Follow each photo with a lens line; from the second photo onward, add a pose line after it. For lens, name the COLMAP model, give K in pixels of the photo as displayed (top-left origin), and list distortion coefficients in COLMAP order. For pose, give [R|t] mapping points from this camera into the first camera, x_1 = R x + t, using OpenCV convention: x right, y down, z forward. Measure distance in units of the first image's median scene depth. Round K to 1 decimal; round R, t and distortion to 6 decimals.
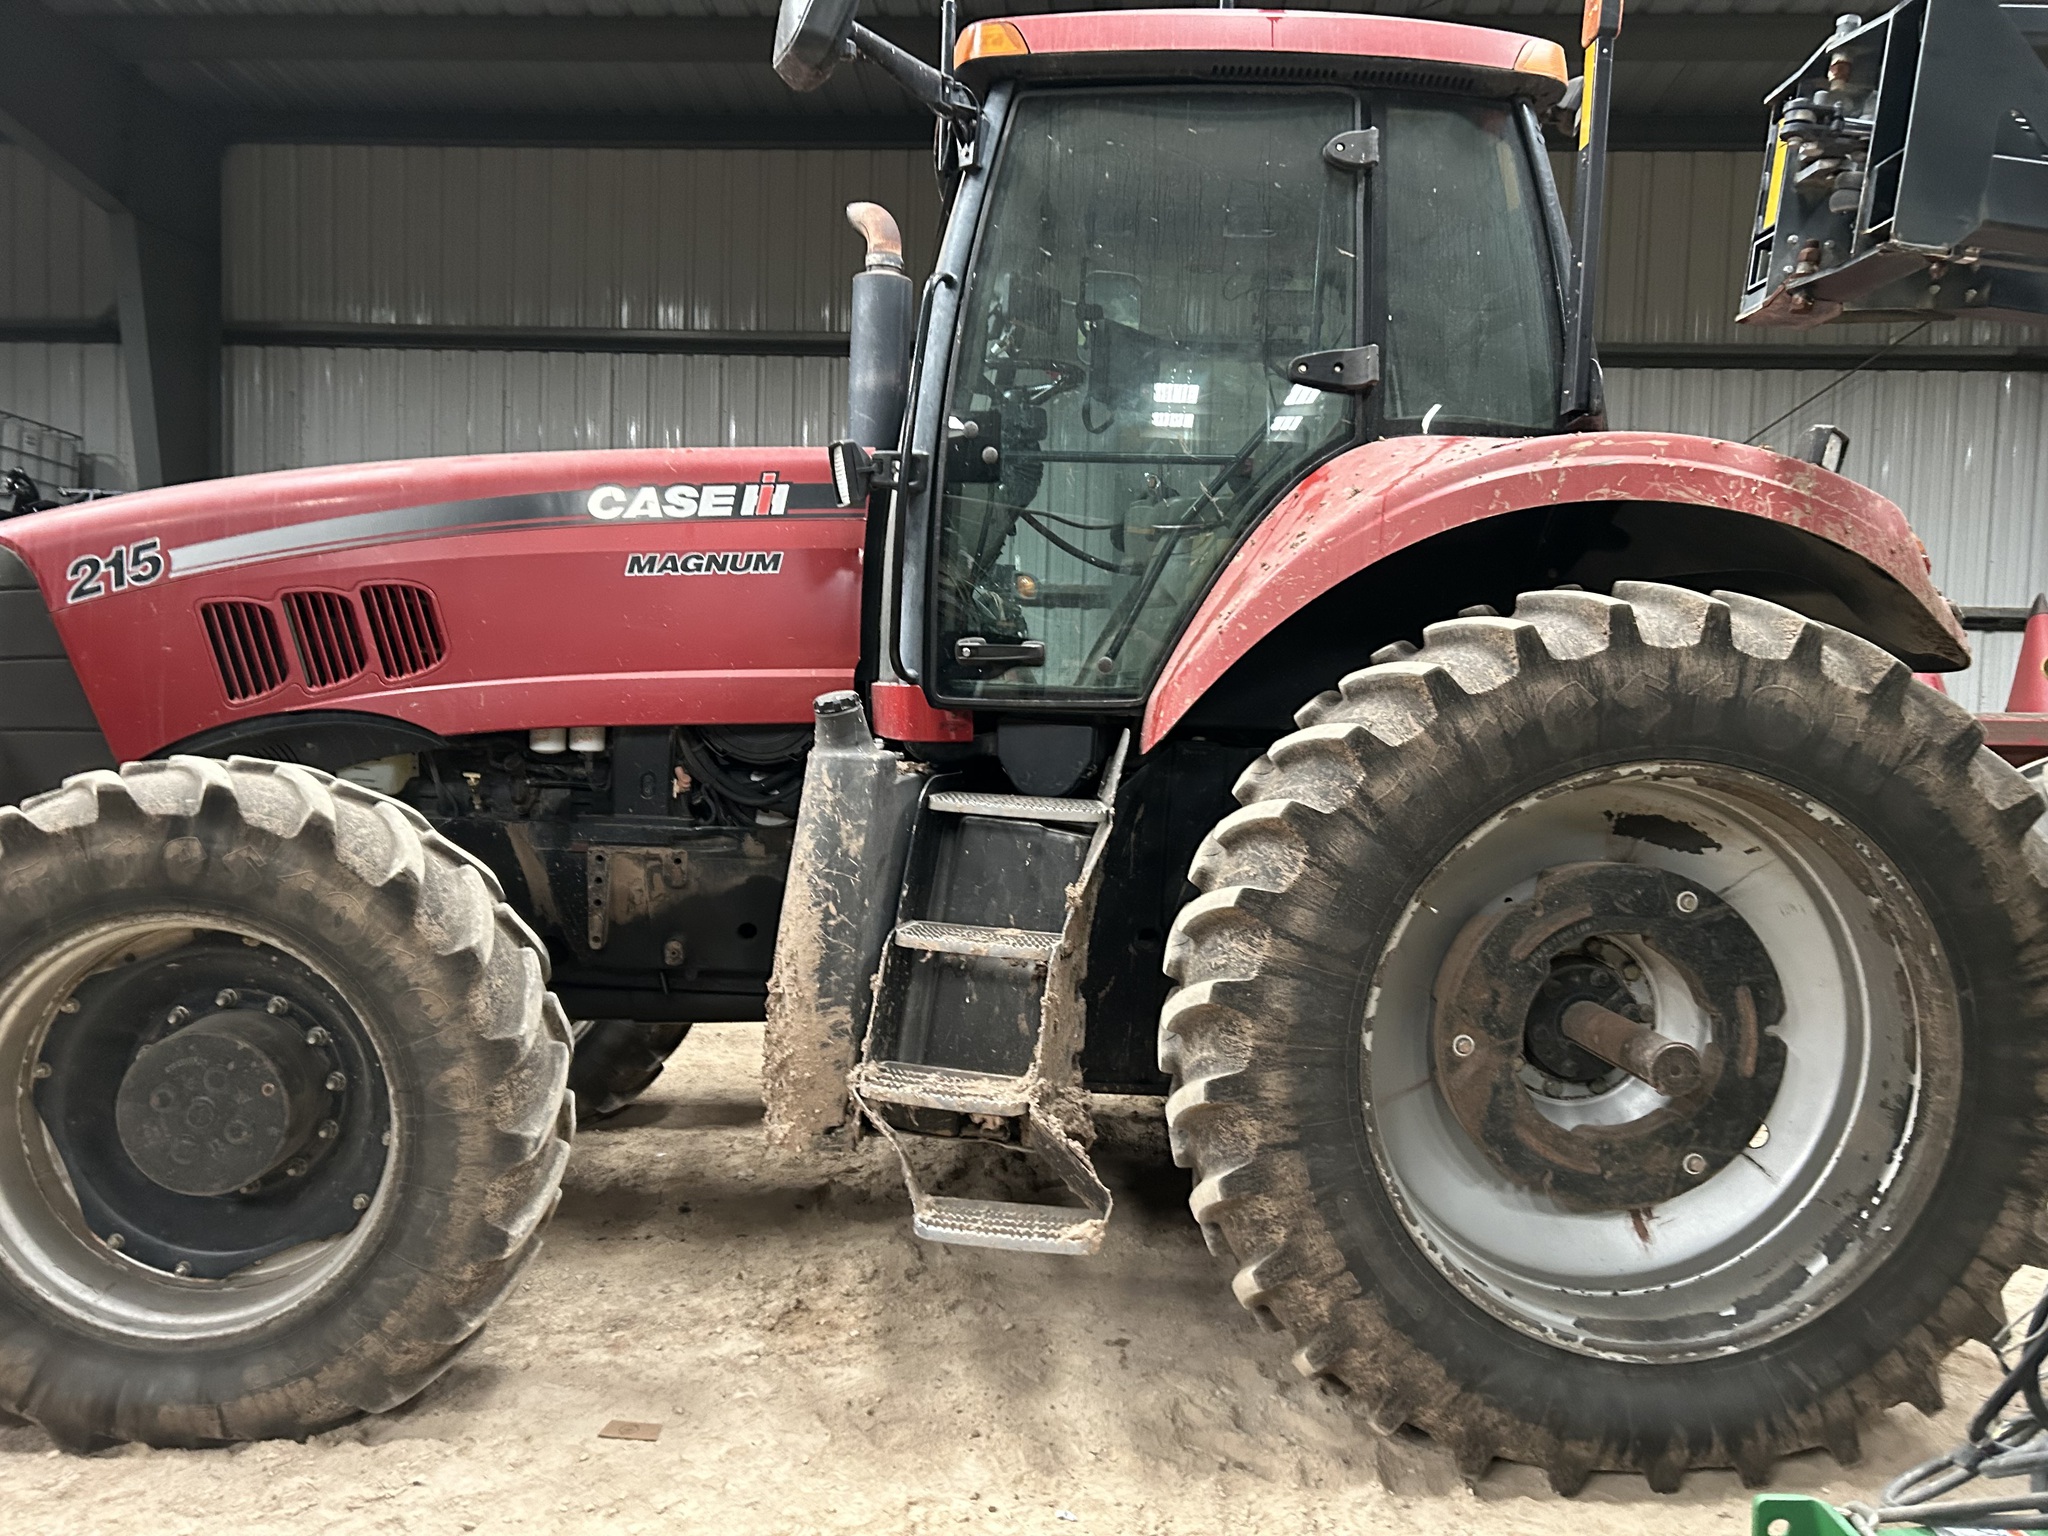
lens RADIAL K [[1545.2, 0, 1018.5], [0, 1545.2, 795.0], [0, 0, 1]] dist [0.094991, -0.119818]
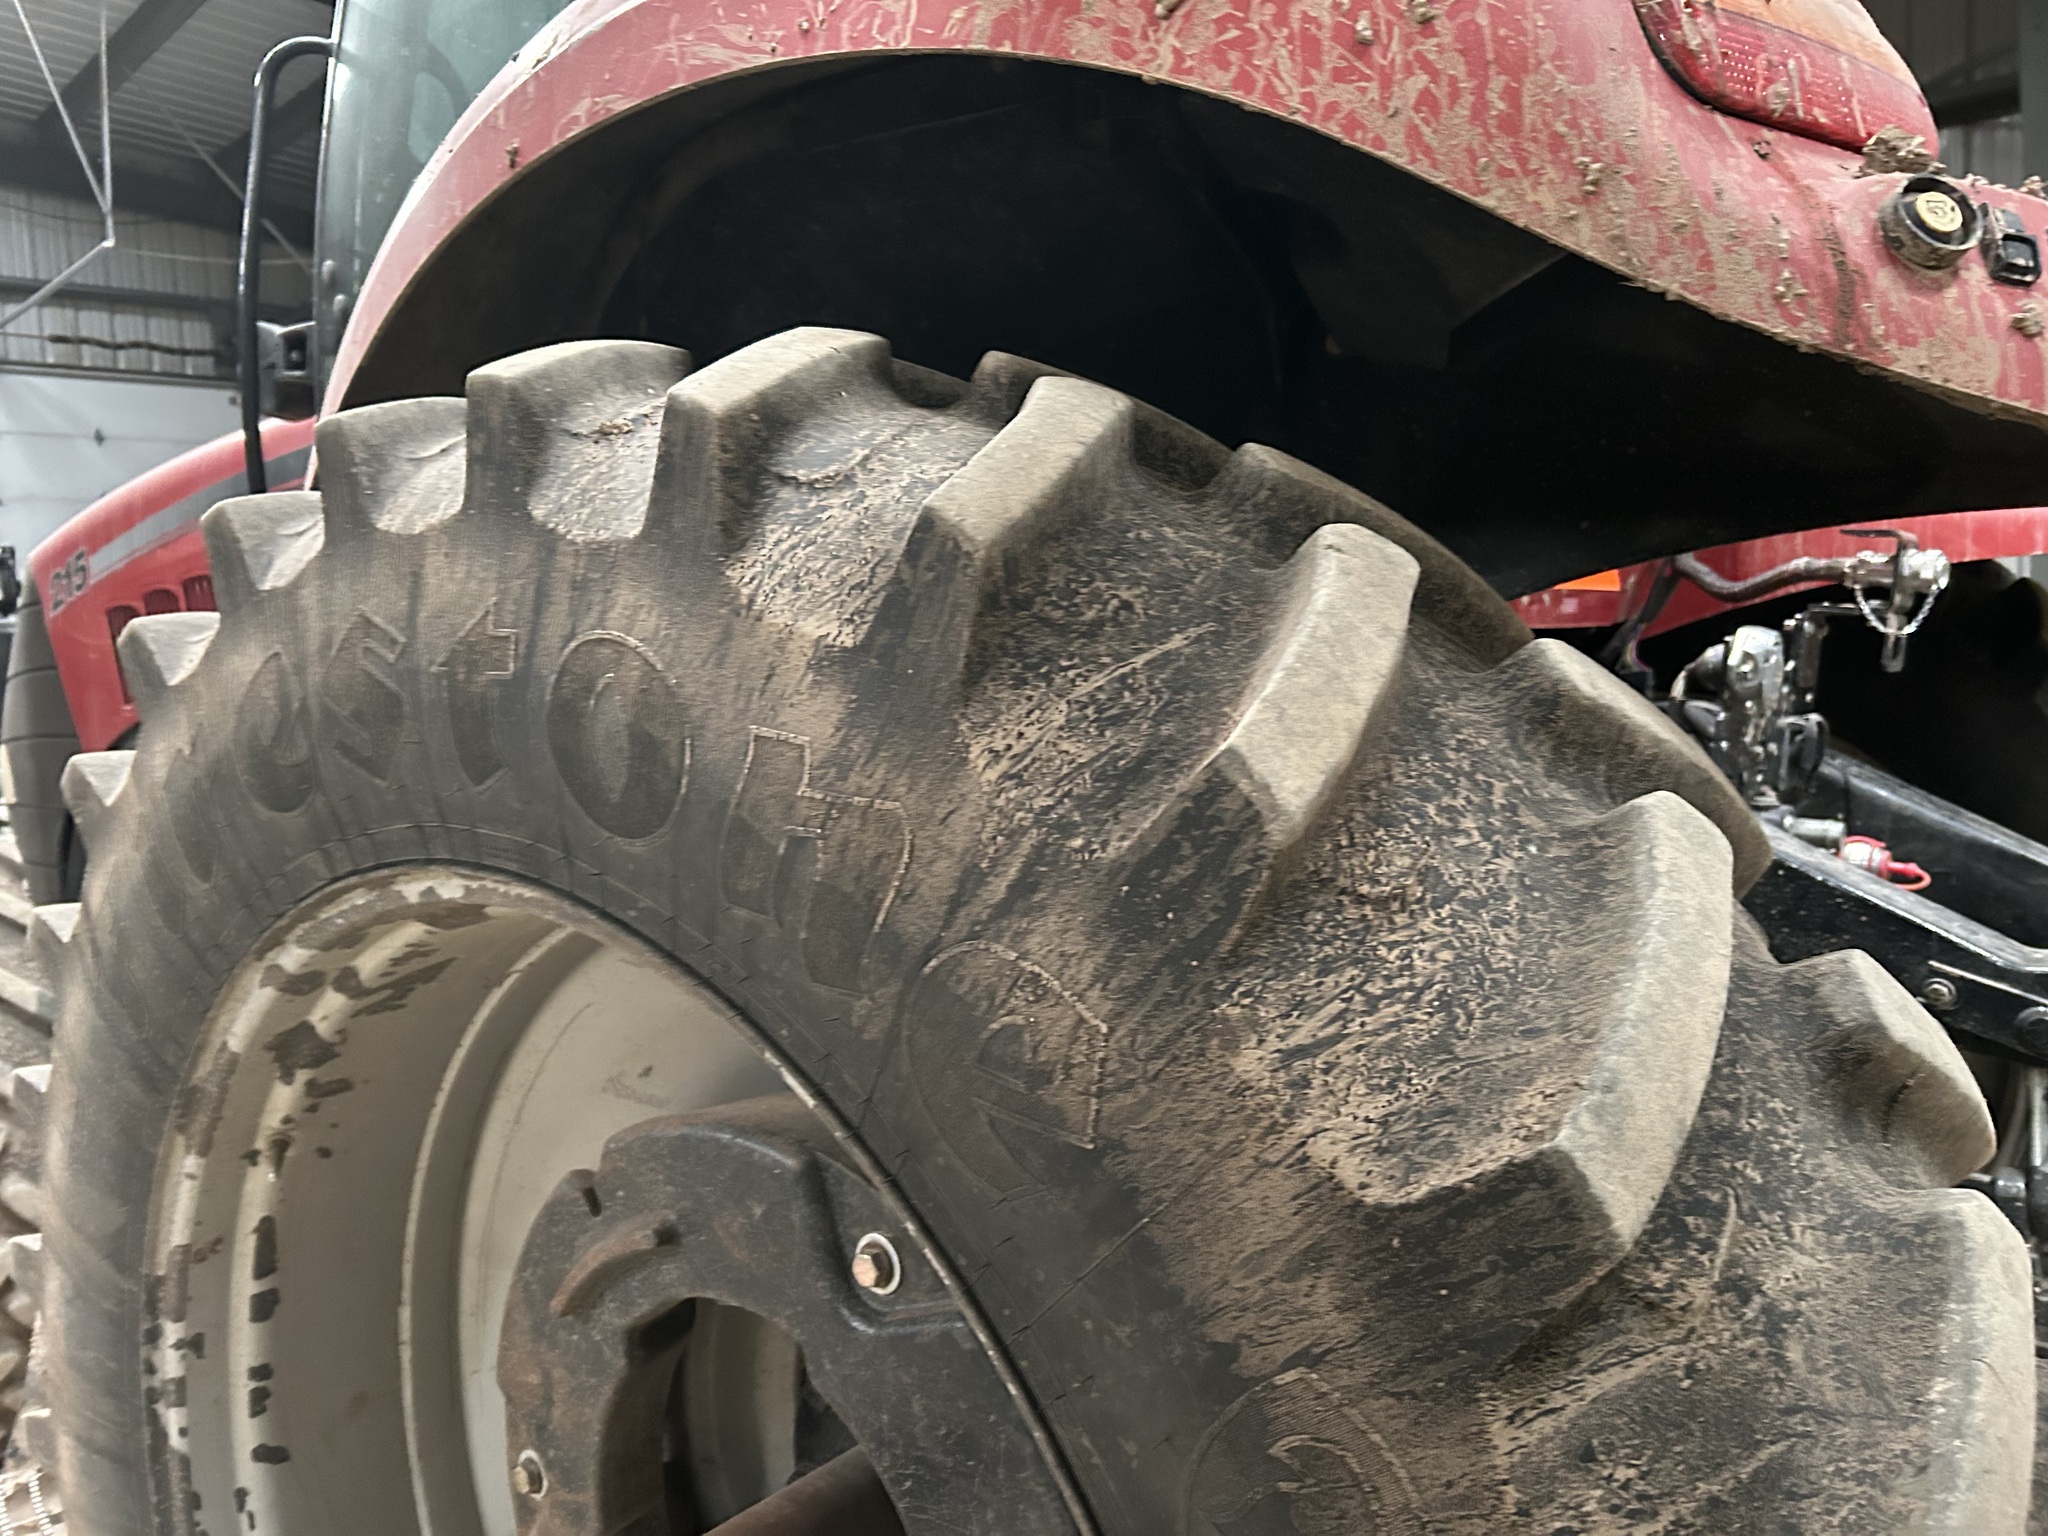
lens RADIAL K [[1545.2, 0, 1018.5], [0, 1545.2, 795.0], [0, 0, 1]] dist [0.094991, -0.119818]
pose [[0.739269, 0.027982, -0.672828, 0.727542], [-0.000122, 0.999142, 0.041419, -0.050759], [0.673410, -0.030538, 0.738638, 0.831258]]
